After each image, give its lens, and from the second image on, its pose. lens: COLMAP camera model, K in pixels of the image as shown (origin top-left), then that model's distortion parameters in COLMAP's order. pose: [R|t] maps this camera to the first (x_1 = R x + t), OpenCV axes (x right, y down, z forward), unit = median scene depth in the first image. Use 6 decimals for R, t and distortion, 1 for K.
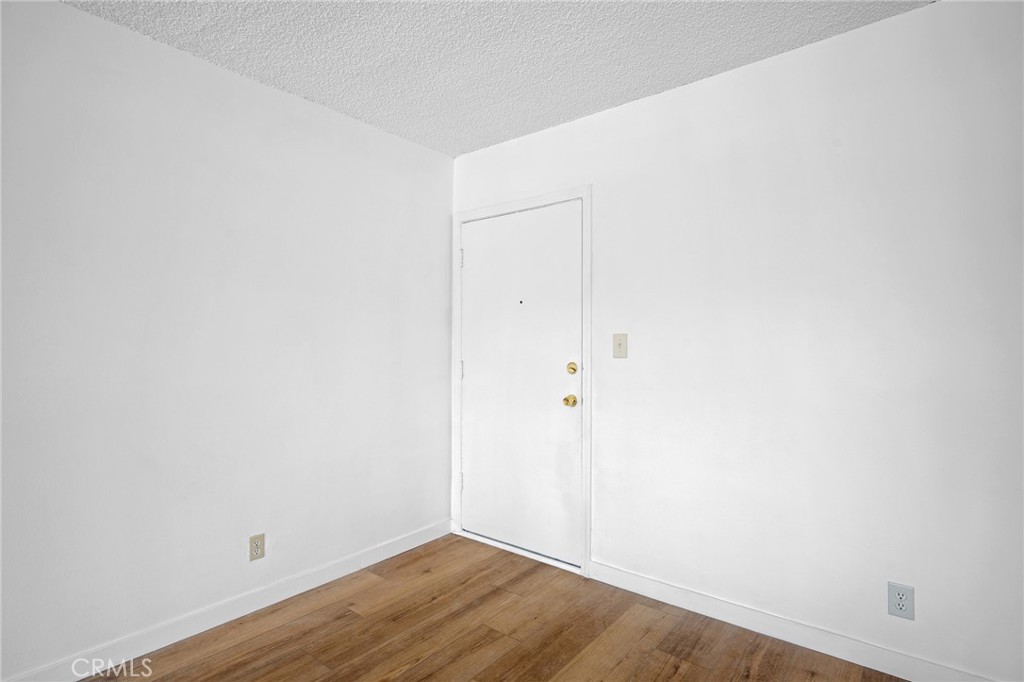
lens RADIAL K [[510.6, 0, 523.5], [0, 510.6, 342.2], [0, 0, 1]] dist [-0.000413, -0.000080]
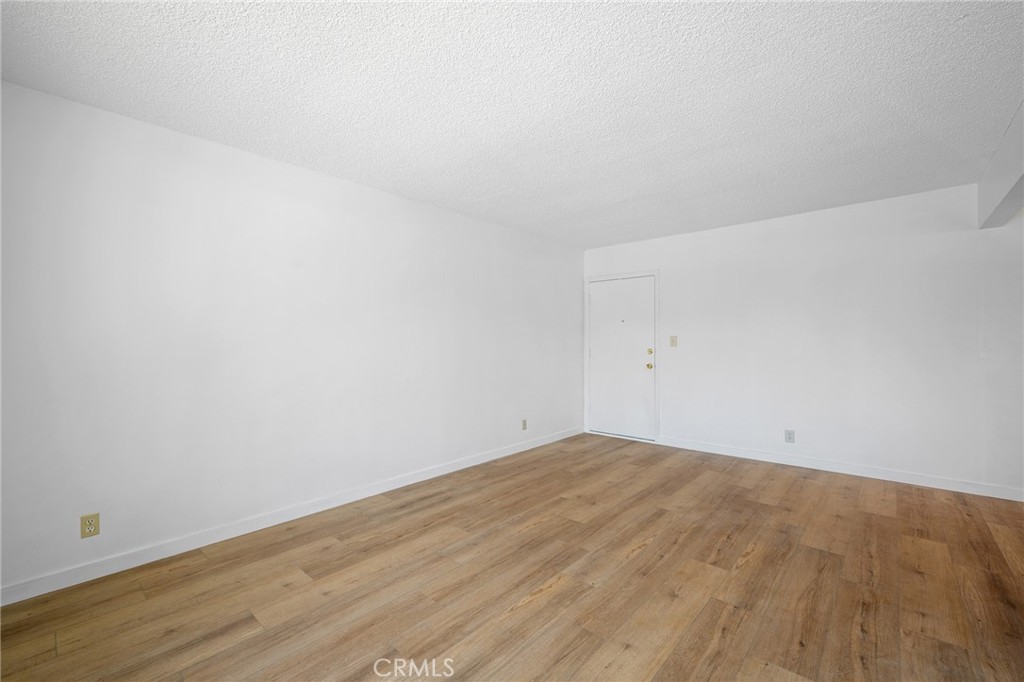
lens RADIAL K [[430.8, 0, 519.5], [0, 430.8, 342.6], [0, 0, 1]] dist [-0.001070, 0.000022]
pose [[0.999345, -0.003646, -0.036016, -0.408831], [0.003702, 0.999992, 0.001480, 0.007875], [0.036010, -0.001613, 0.999350, -0.904831]]
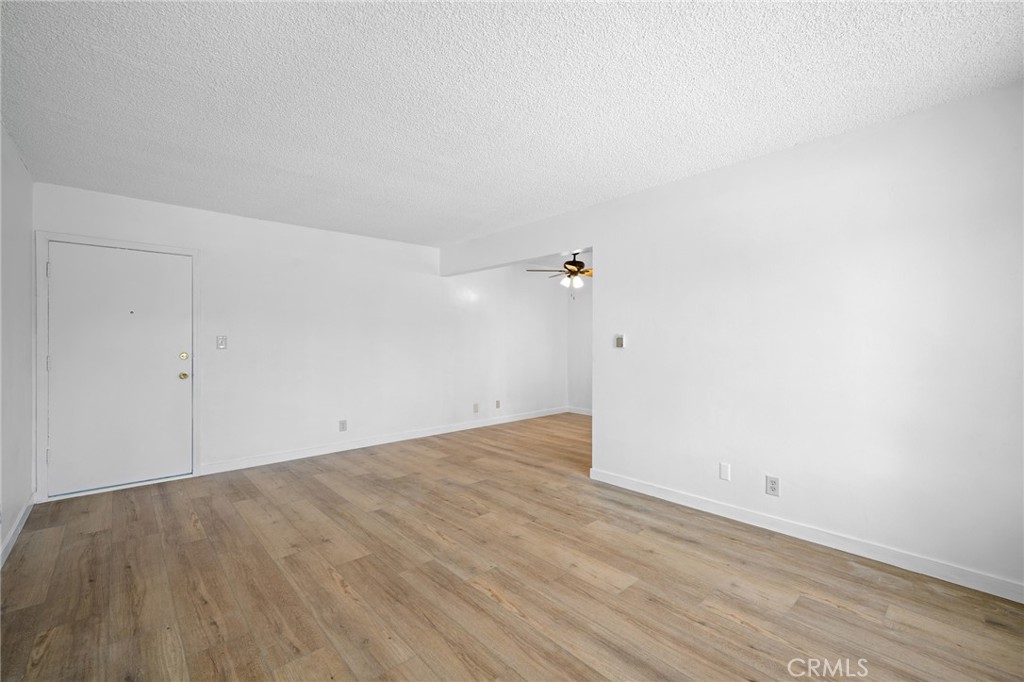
lens RADIAL K [[430.8, 0, 519.5], [0, 430.8, 342.6], [0, 0, 1]] dist [-0.001070, 0.000022]
pose [[0.141296, -0.004161, 0.989959, -1.145235], [0.004441, 0.999984, 0.003570, 0.008446], [-0.989957, 0.003892, 0.141313, -0.277026]]
